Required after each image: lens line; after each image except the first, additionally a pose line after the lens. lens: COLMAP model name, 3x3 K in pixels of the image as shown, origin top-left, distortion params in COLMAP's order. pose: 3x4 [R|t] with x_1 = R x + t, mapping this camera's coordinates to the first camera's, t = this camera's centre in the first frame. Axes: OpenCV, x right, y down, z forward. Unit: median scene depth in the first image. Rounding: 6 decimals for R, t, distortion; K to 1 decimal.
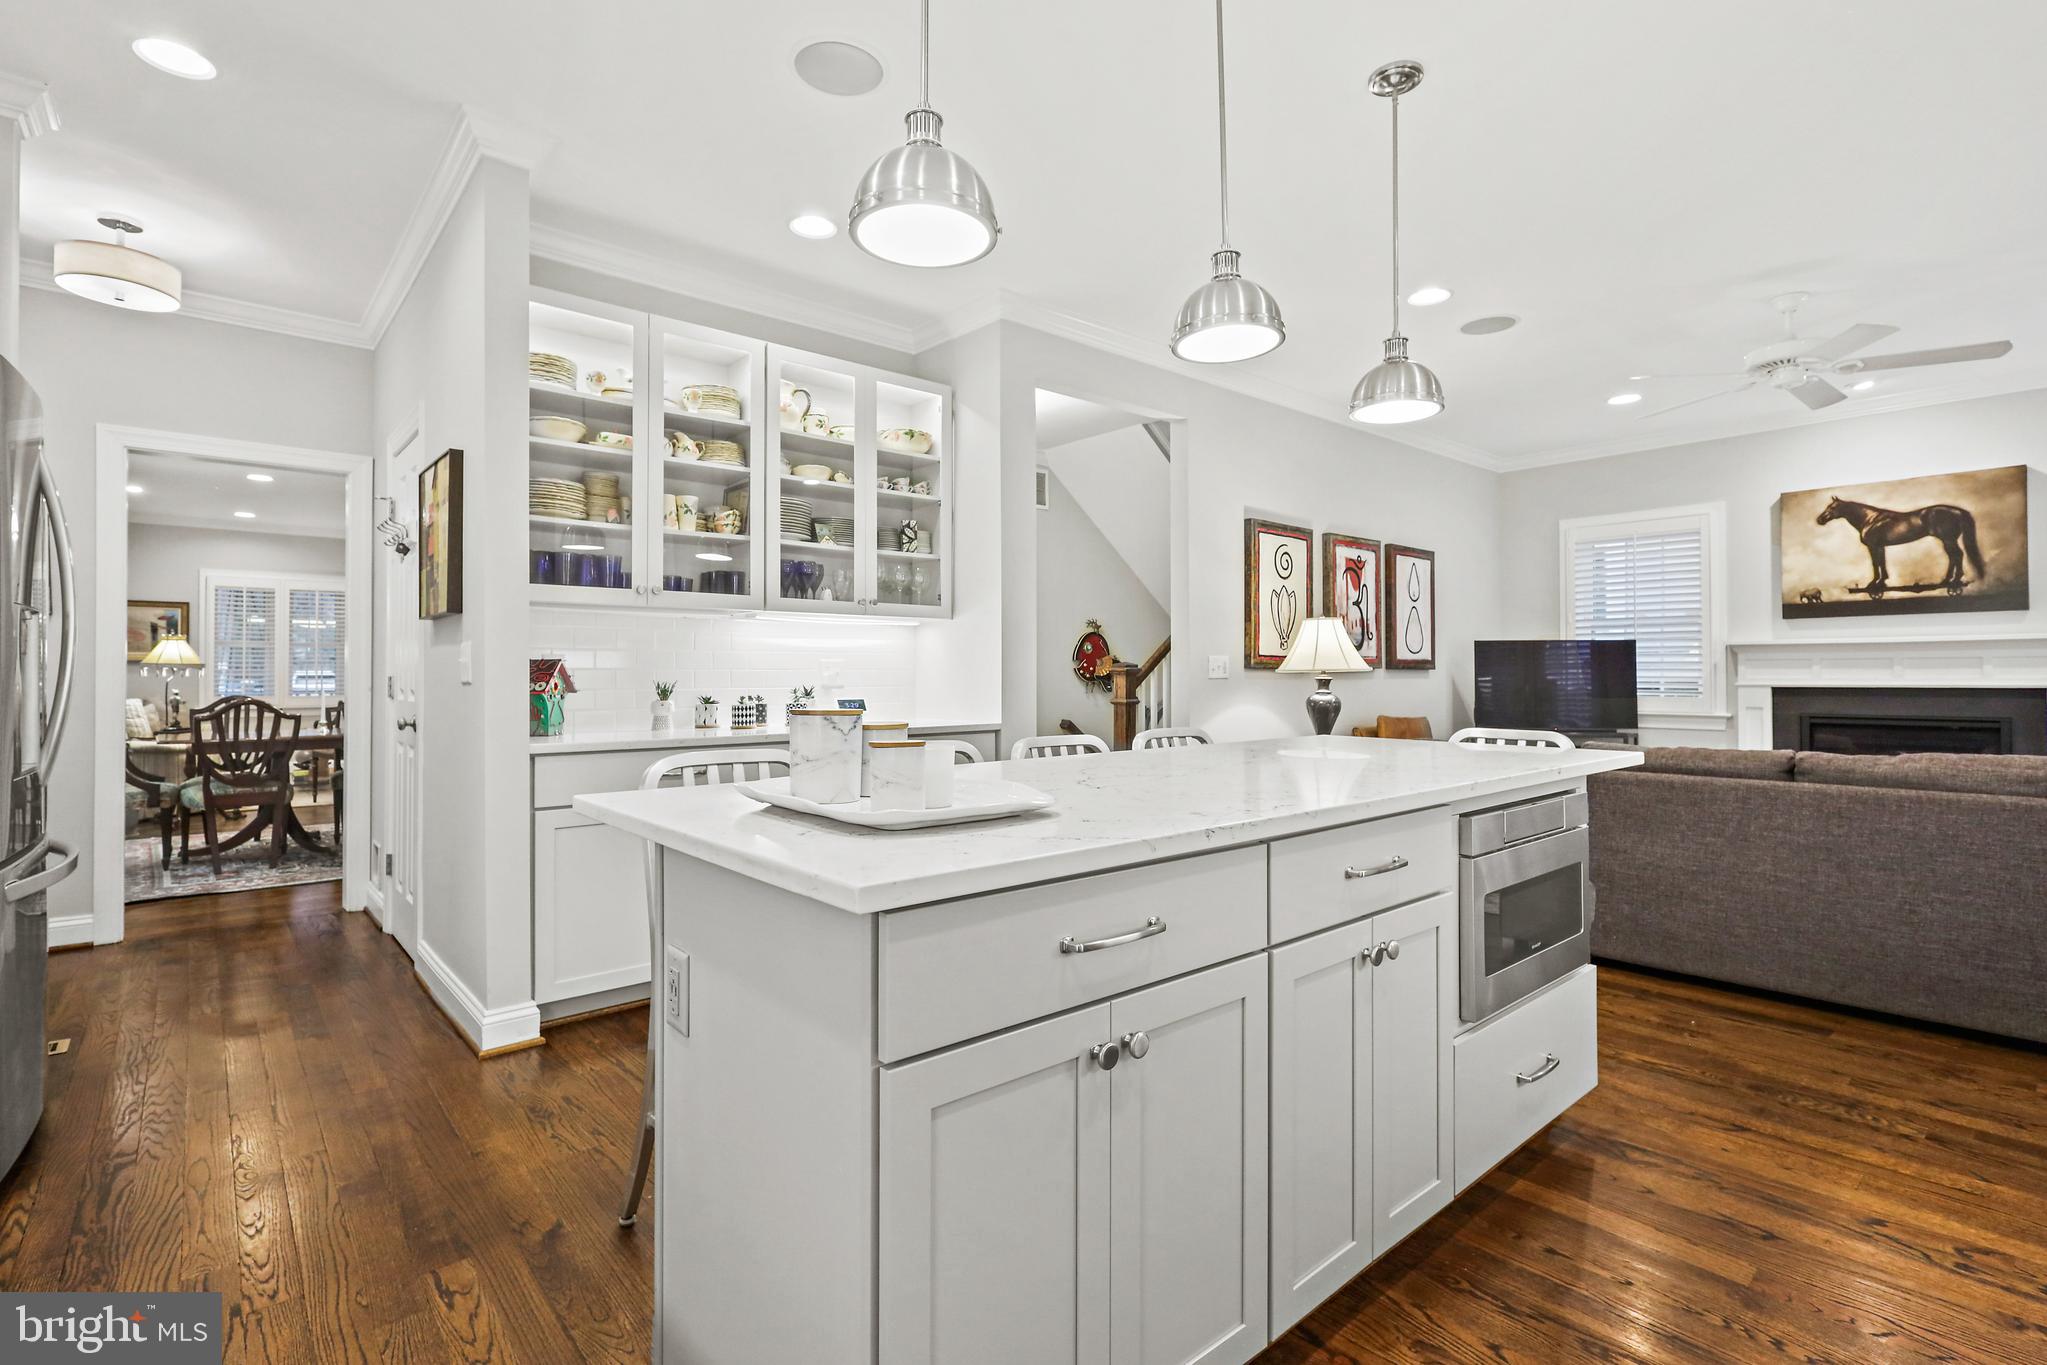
lens RADIAL K [[946.4, 0, 1021.1], [0, 946.4, 669.6], [0, 0, 1]] dist [-0.001829, 0.000422]
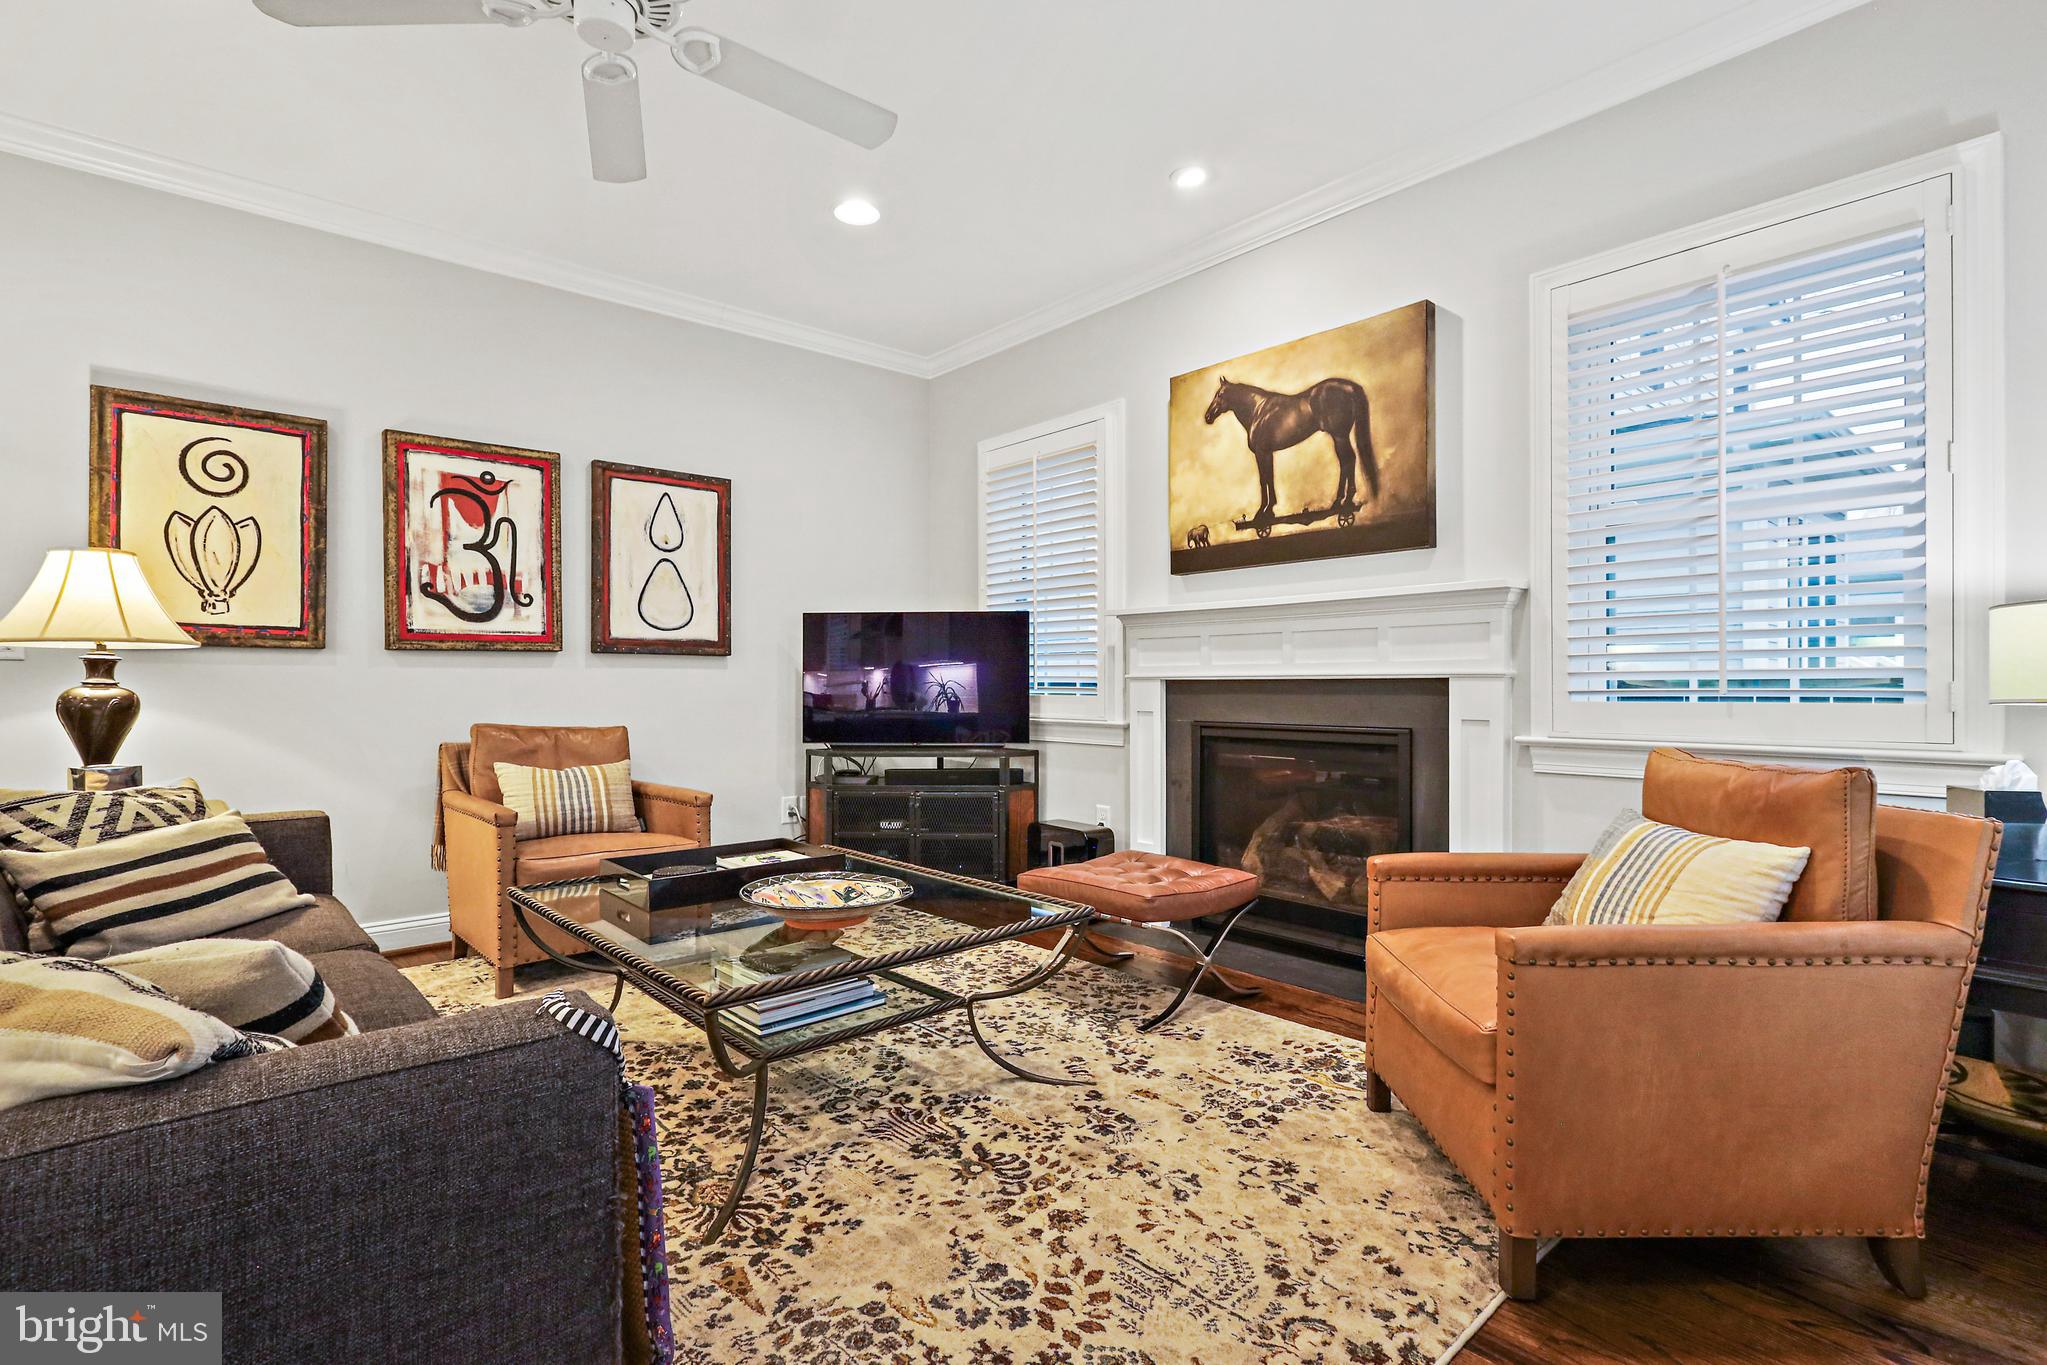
lens RADIAL K [[961.2, 0, 1021.9], [0, 961.2, 672.7], [0, 0, 1]] dist [-0.000581, 0.000181]
pose [[0.999985, 0.001209, 0.005251, 0.737697], [-0.001195, 0.999996, -0.002677, 0.015941], [-0.005254, 0.002671, 0.999983, 0.366851]]
